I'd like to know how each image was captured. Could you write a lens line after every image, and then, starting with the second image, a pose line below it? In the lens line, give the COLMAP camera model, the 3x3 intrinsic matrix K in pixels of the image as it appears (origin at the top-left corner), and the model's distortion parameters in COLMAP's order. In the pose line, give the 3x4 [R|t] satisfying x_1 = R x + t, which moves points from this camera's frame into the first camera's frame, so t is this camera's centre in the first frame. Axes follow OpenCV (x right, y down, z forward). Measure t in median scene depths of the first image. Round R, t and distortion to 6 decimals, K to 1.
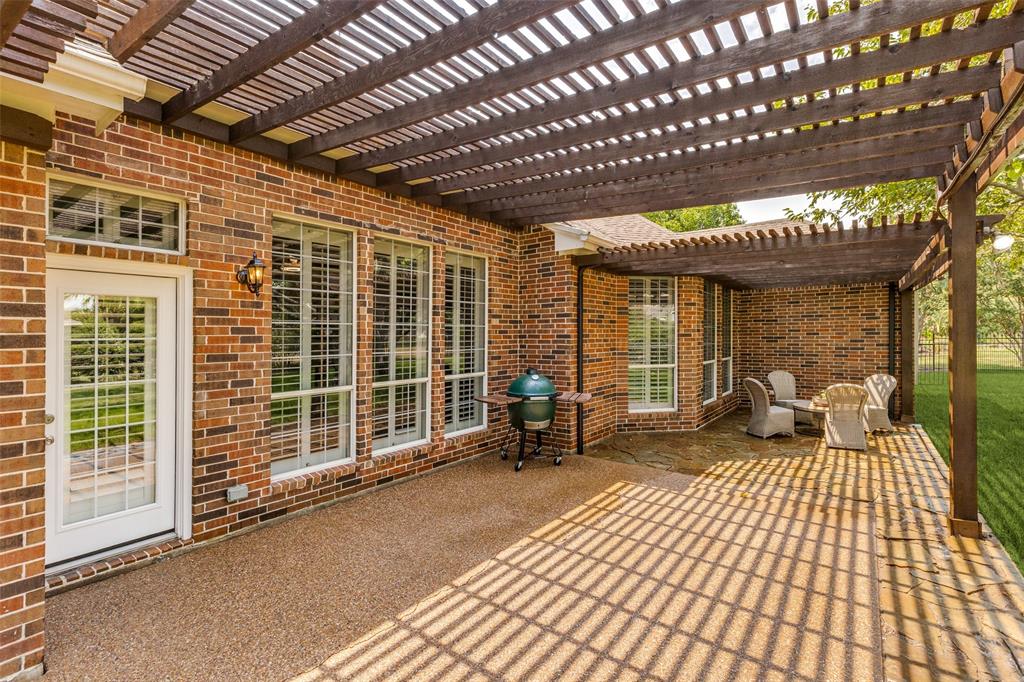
lens RADIAL K [[471.6, 0, 511.0], [0, 471.6, 333.1], [0, 0, 1]] dist [0.000558, 0.000041]
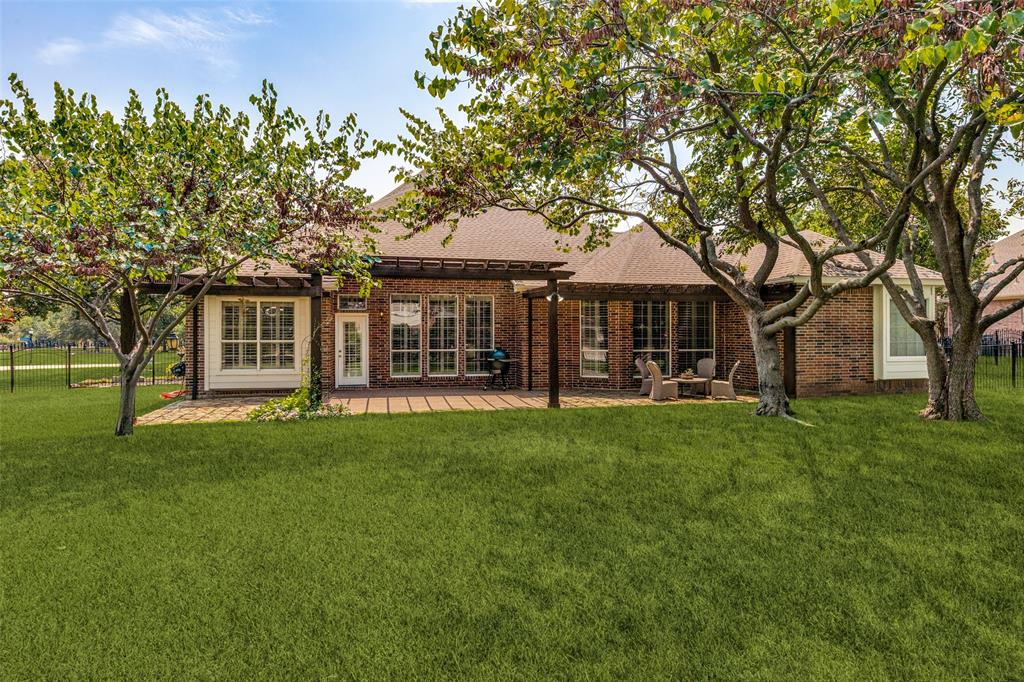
lens RADIAL K [[481.0, 0, 512.0], [0, 481.0, 341.0], [0, 0, 1]] dist [0.013875, 0.000060]
pose [[0.763443, 0.002706, -0.645870, 1.450717], [0.000685, 0.999987, 0.004999, 0.032376], [0.645875, -0.004259, 0.763431, -0.636543]]
